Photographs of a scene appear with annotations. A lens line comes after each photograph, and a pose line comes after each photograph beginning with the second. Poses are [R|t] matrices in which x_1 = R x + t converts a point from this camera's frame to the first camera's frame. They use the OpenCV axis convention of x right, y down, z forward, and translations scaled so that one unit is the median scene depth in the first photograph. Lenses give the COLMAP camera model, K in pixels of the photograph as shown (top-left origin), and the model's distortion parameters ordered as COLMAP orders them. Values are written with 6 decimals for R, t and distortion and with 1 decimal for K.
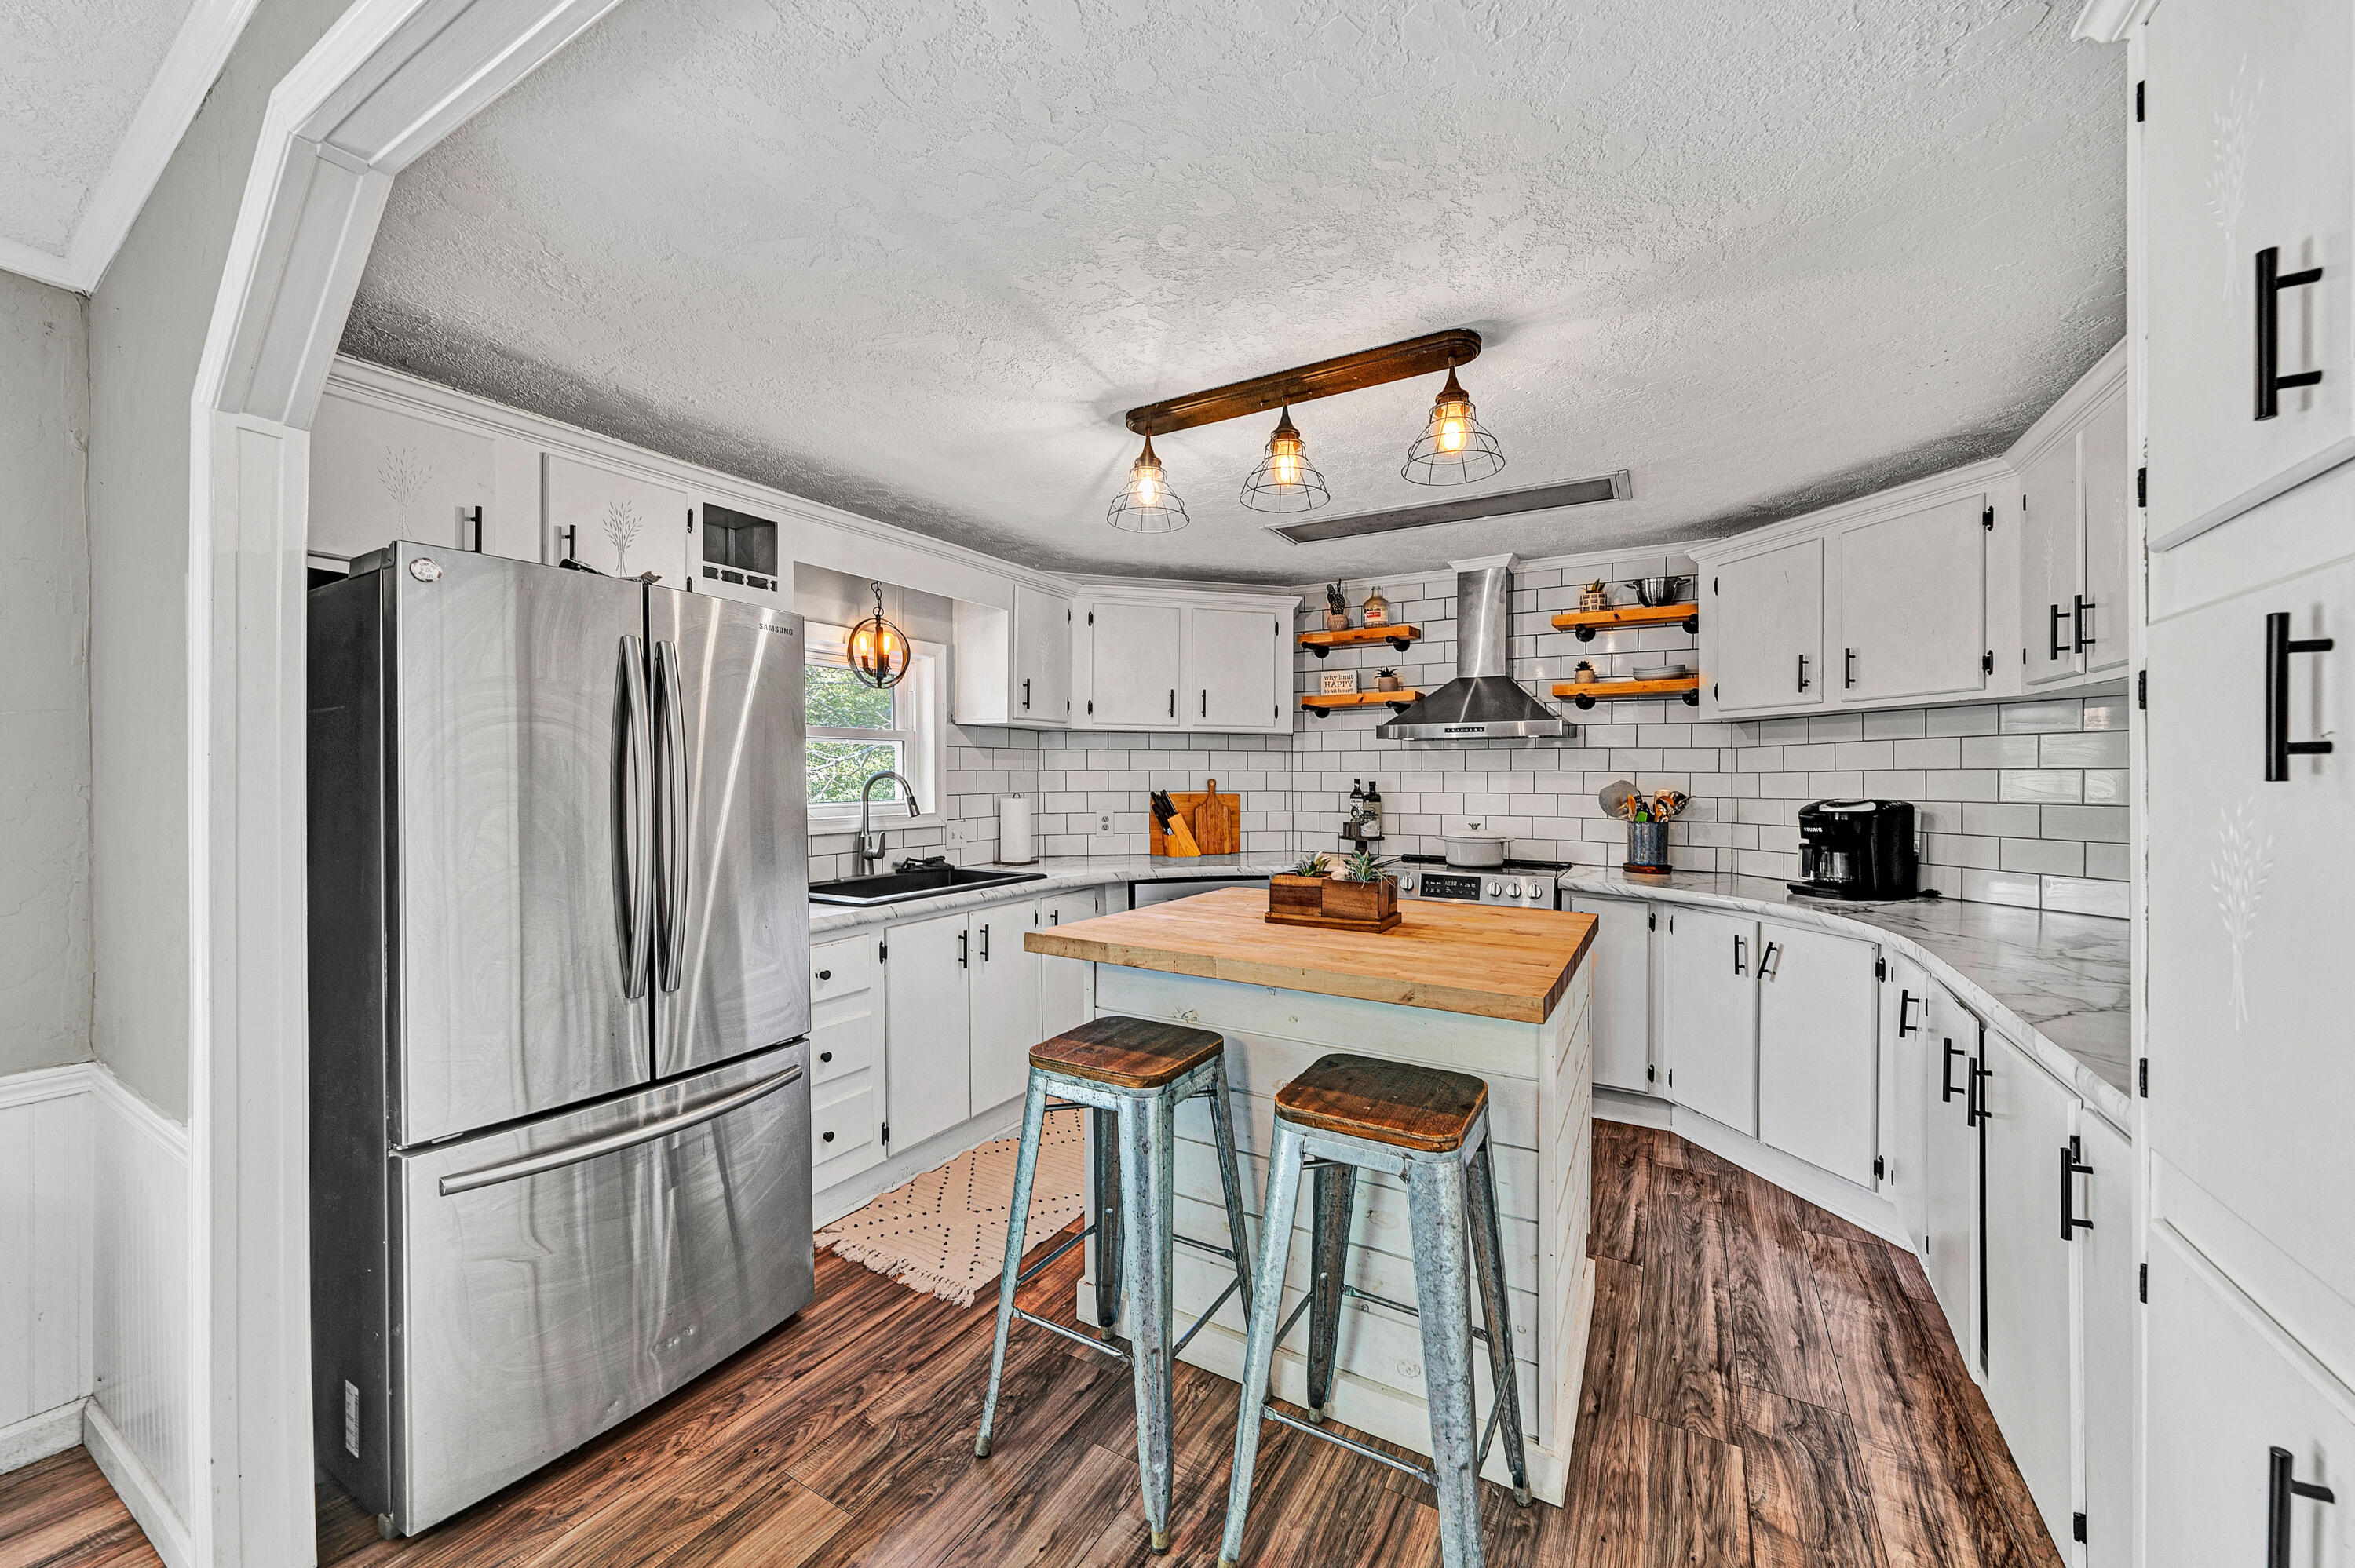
lens RADIAL K [[750.0, 0, 1266.1], [0, 750.0, 784.7], [0, 0, 1]] dist [-0.002111, -0.000169]
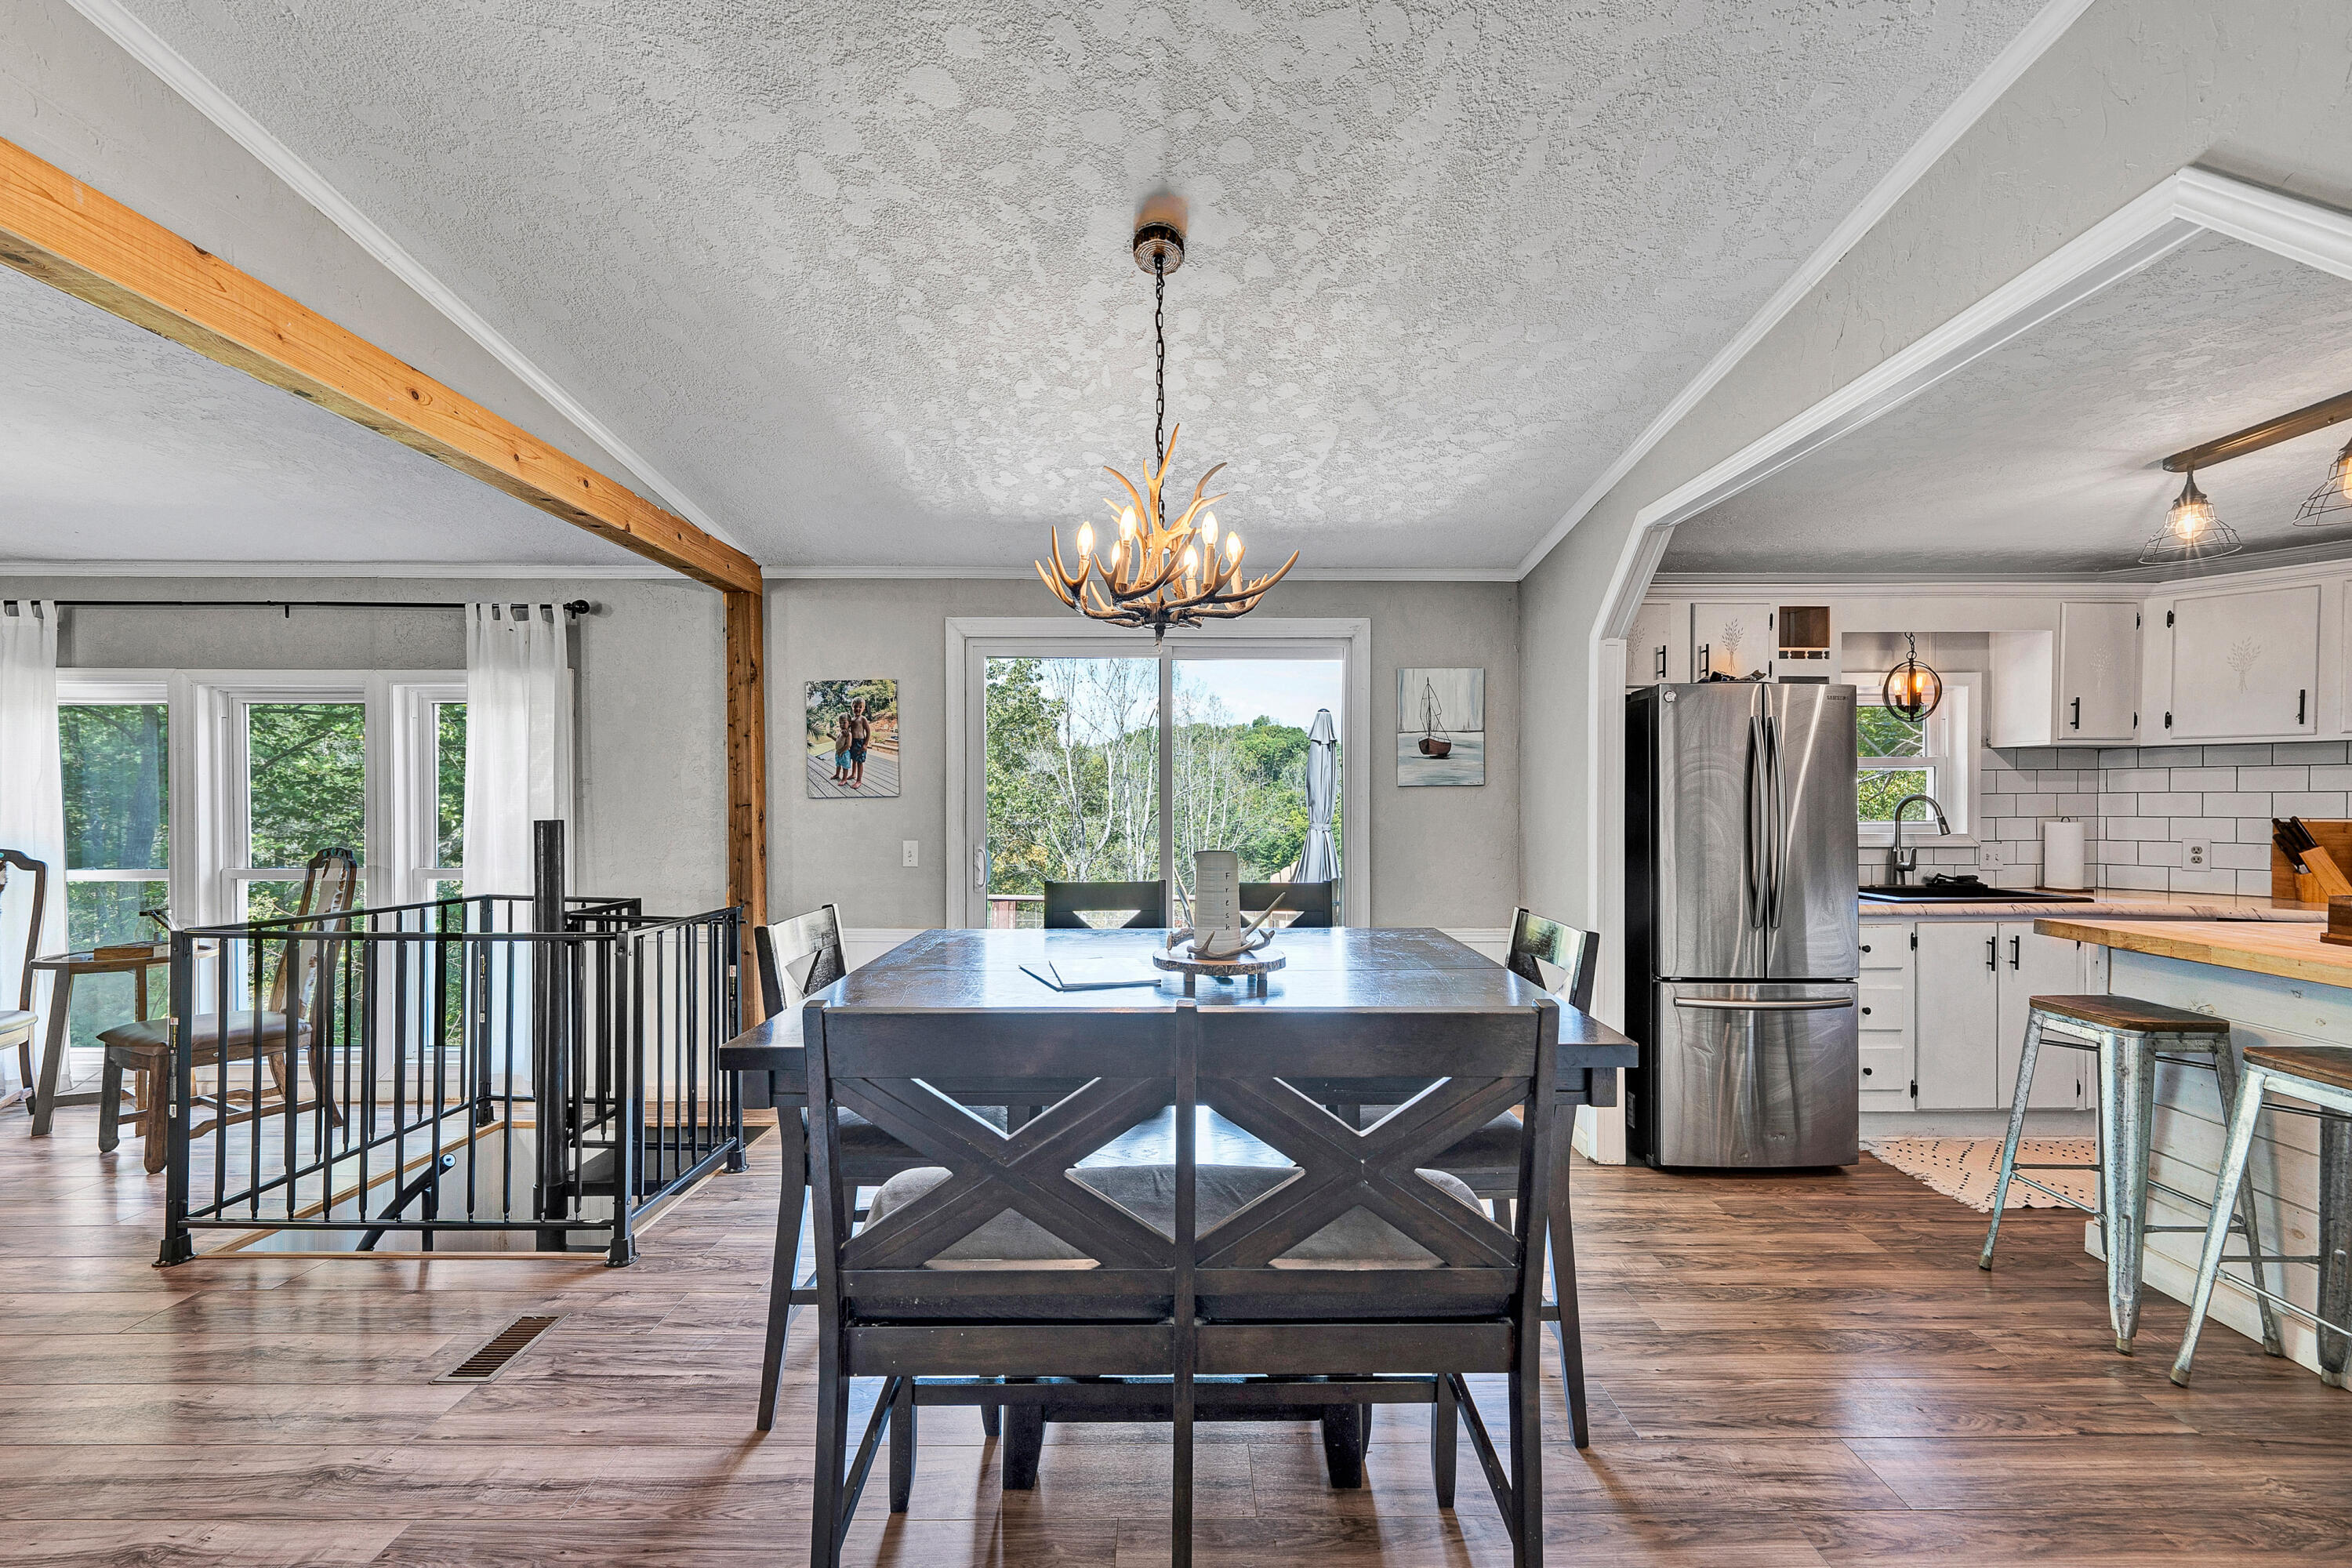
lens RADIAL K [[1016.5, 0, 1183.6], [0, 1016.5, 805.2], [0, 0, 1]] dist [-0.011520, -0.002905]
pose [[0.457549, 0.003328, -0.889178, 0.342516], [-0.010722, 0.999941, -0.001774, 0.012791], [0.889120, 0.010345, 0.457558, -0.685041]]
